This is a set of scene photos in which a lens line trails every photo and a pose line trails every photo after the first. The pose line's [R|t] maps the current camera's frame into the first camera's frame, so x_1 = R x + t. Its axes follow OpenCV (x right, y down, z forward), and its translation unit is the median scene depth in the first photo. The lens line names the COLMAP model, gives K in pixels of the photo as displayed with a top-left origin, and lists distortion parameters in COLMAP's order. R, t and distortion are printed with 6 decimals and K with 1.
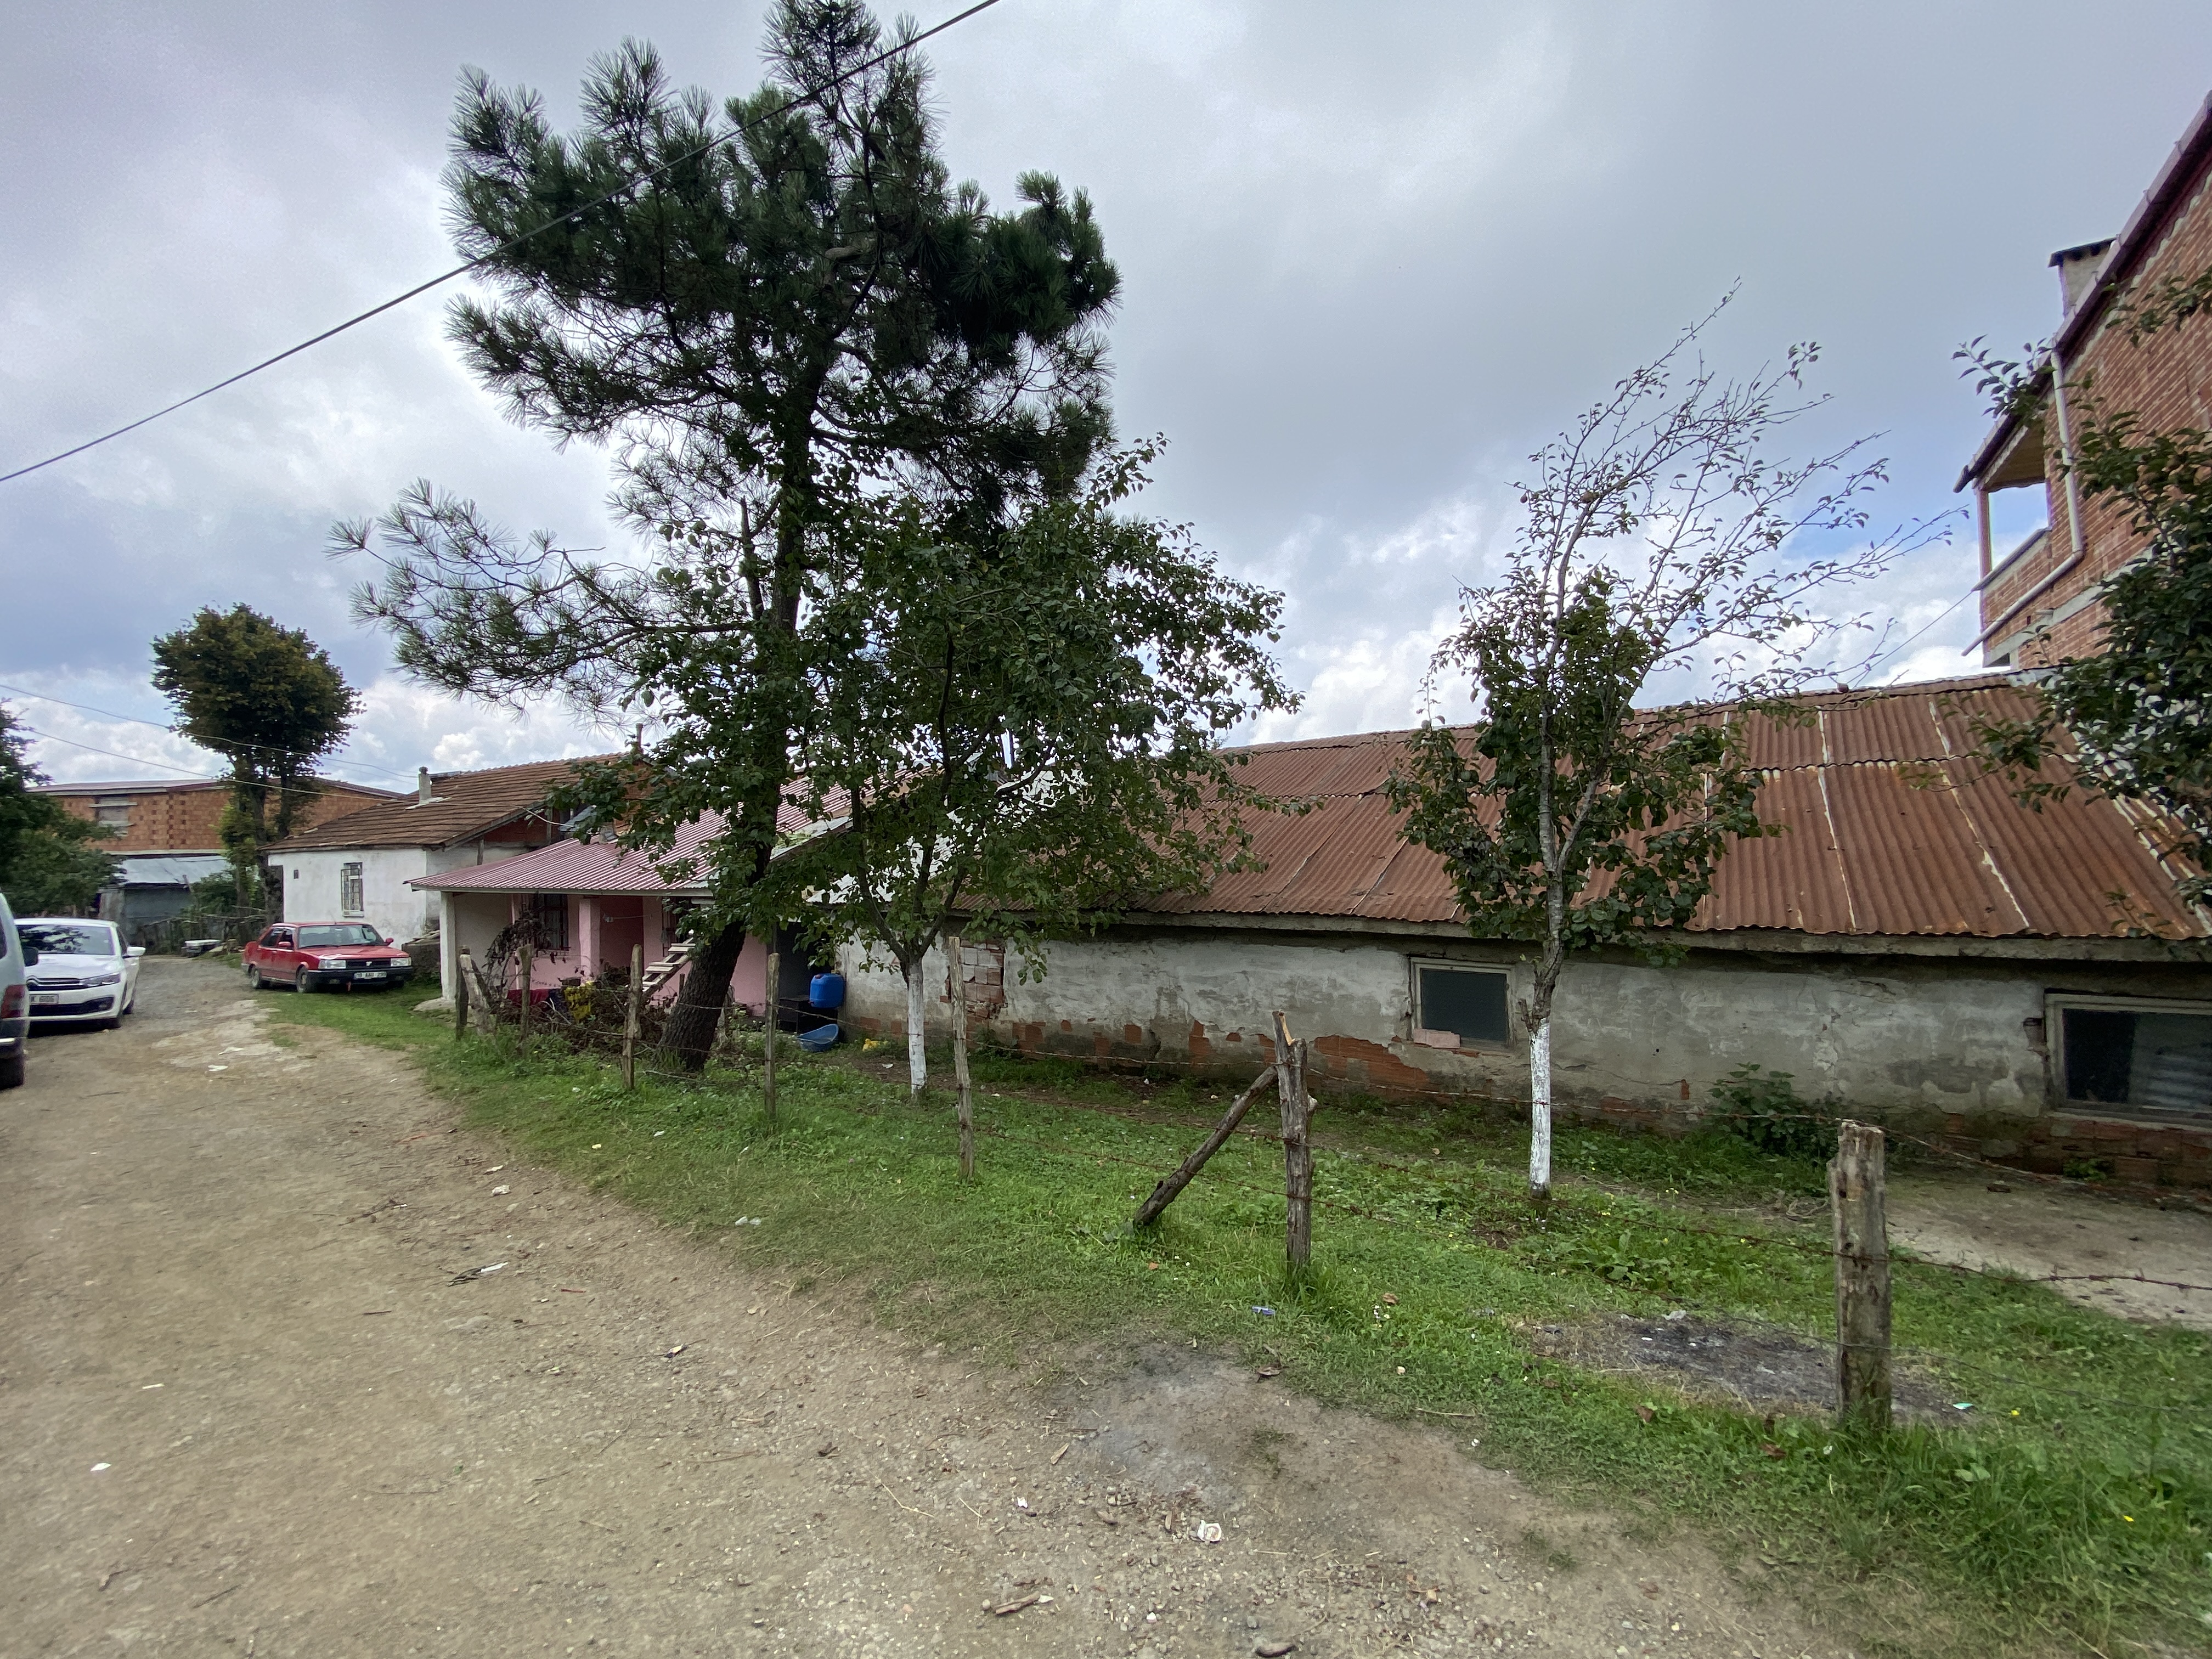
lens RADIAL K [[893.8, 0, 1106.0], [0, 893.8, 829.5], [0, 0, 1]] dist [0.023260, -0.021187]
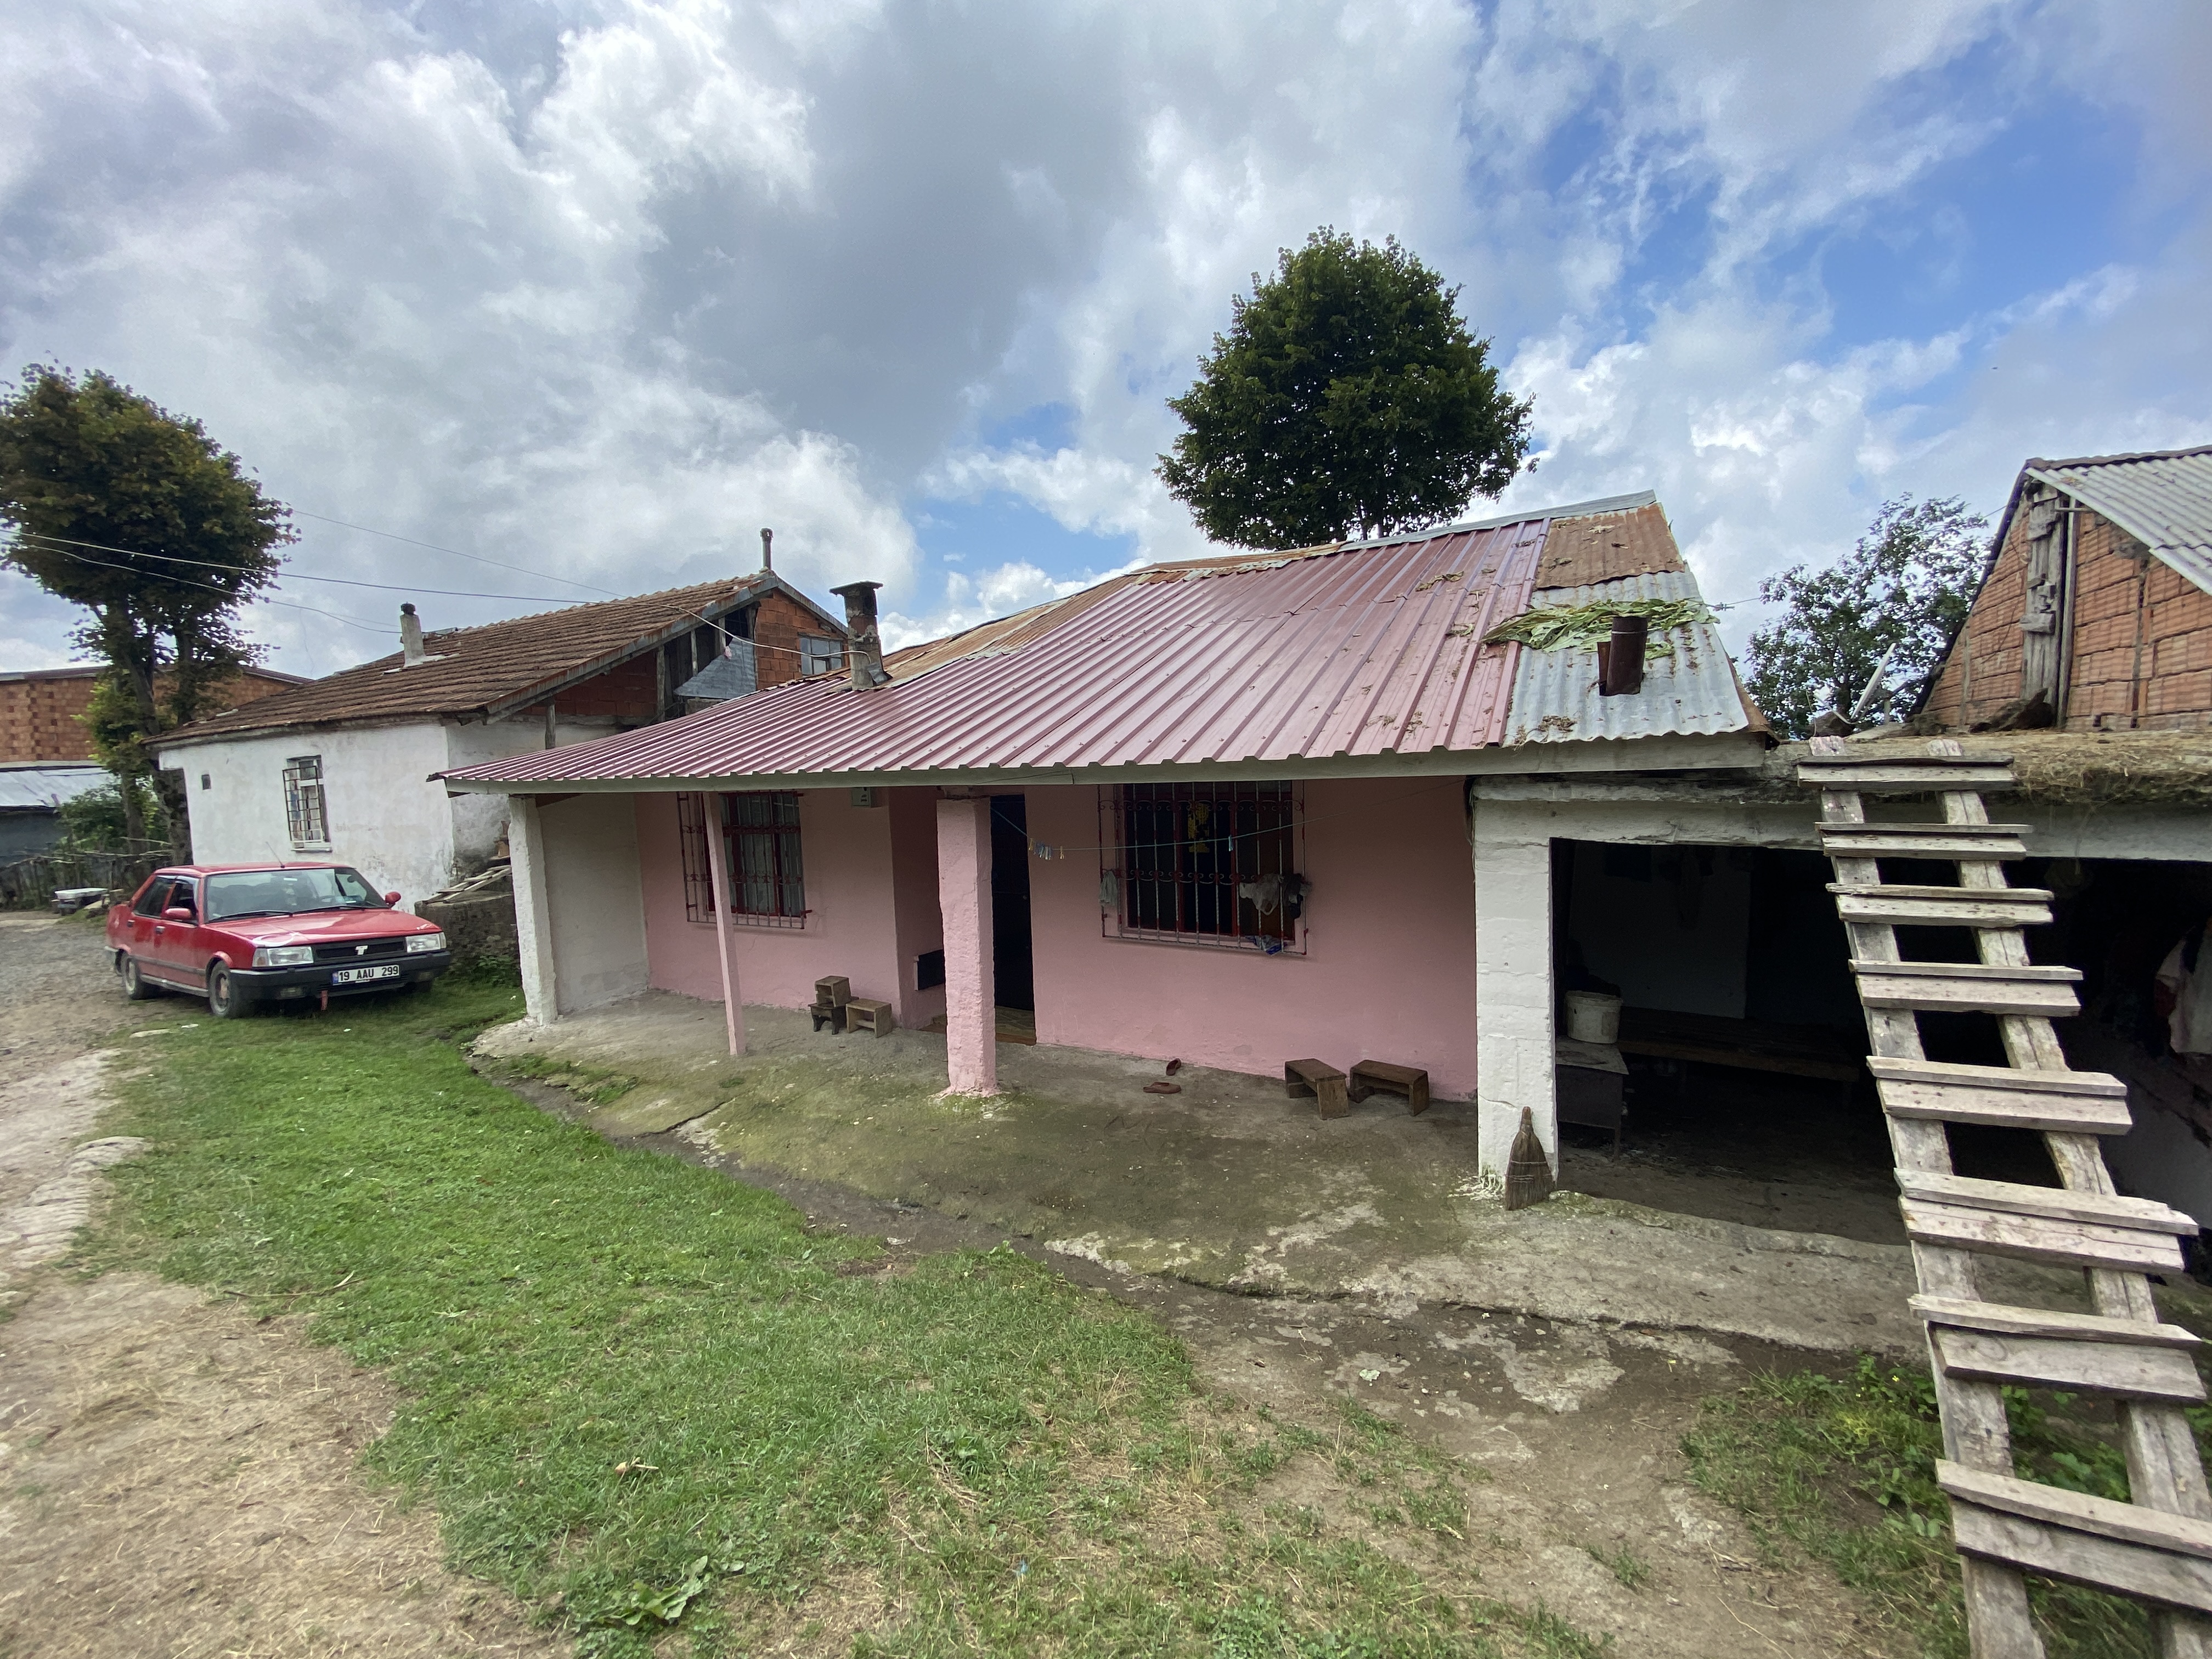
lens RADIAL K [[893.8, 0, 1106.0], [0, 893.8, 829.5], [0, 0, 1]] dist [0.023260, -0.021187]
pose [[0.999159, -0.011201, 0.039440, -0.189006], [0.007818, 0.996358, 0.084907, 0.020364], [-0.040247, -0.084528, 0.995608, 0.219292]]
